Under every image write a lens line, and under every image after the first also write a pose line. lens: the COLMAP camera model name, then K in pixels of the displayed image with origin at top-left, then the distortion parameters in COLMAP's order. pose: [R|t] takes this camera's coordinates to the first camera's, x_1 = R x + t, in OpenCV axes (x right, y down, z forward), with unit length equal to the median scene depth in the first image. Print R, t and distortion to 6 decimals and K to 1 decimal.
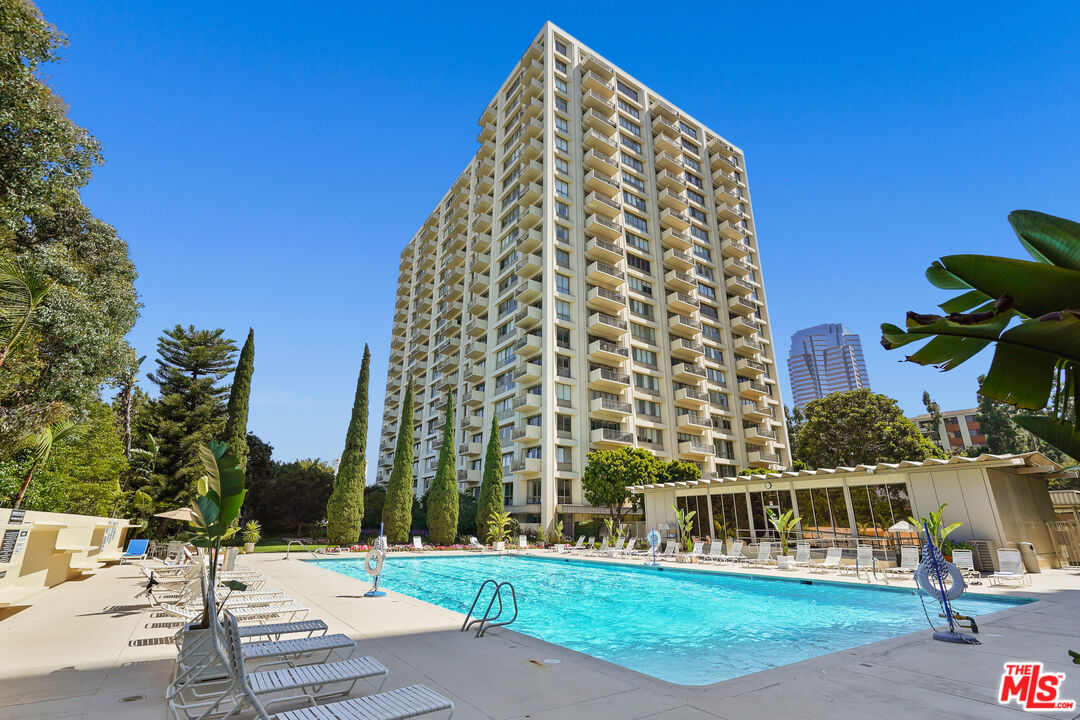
lens RADIAL K [[493.2, 0, 540.0], [0, 493.2, 360.0], [0, 0, 1]] dist [0.000763, 0.000234]
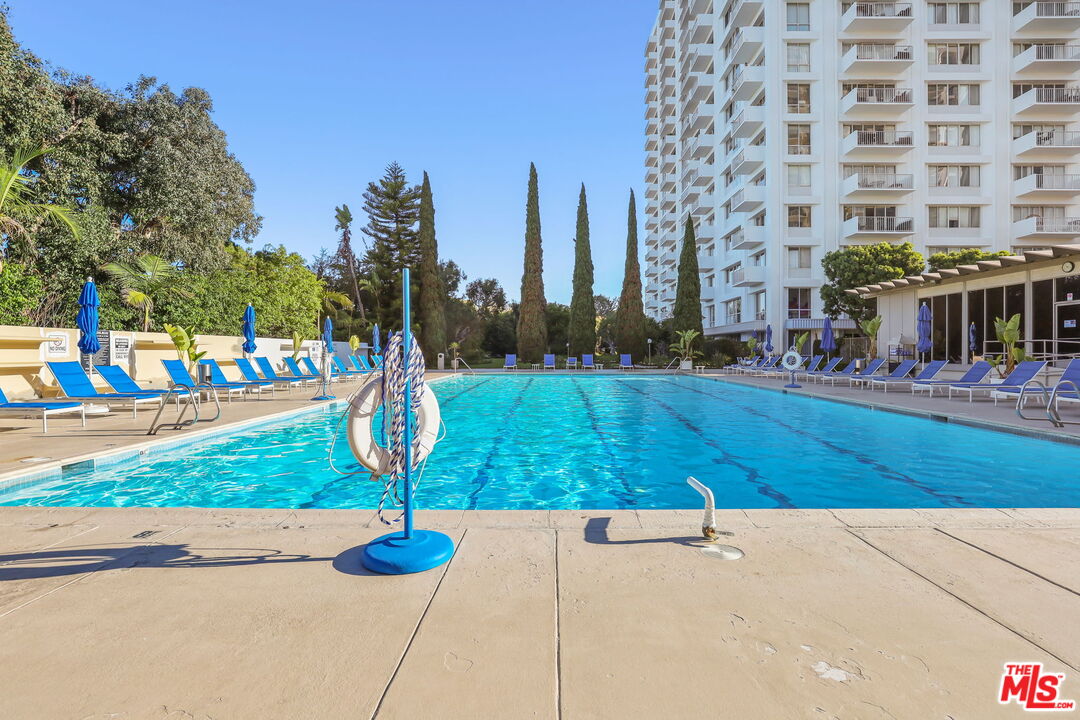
lens RADIAL K [[504.9, 0, 541.7], [0, 504.9, 354.3], [0, 0, 1]] dist [-0.020005, 0.001050]
pose [[0.820526, -0.005396, -0.571584, 0.163084], [0.190967, 0.945088, 0.265218, 0.046224], [0.538766, -0.326771, 0.776500, 0.108630]]
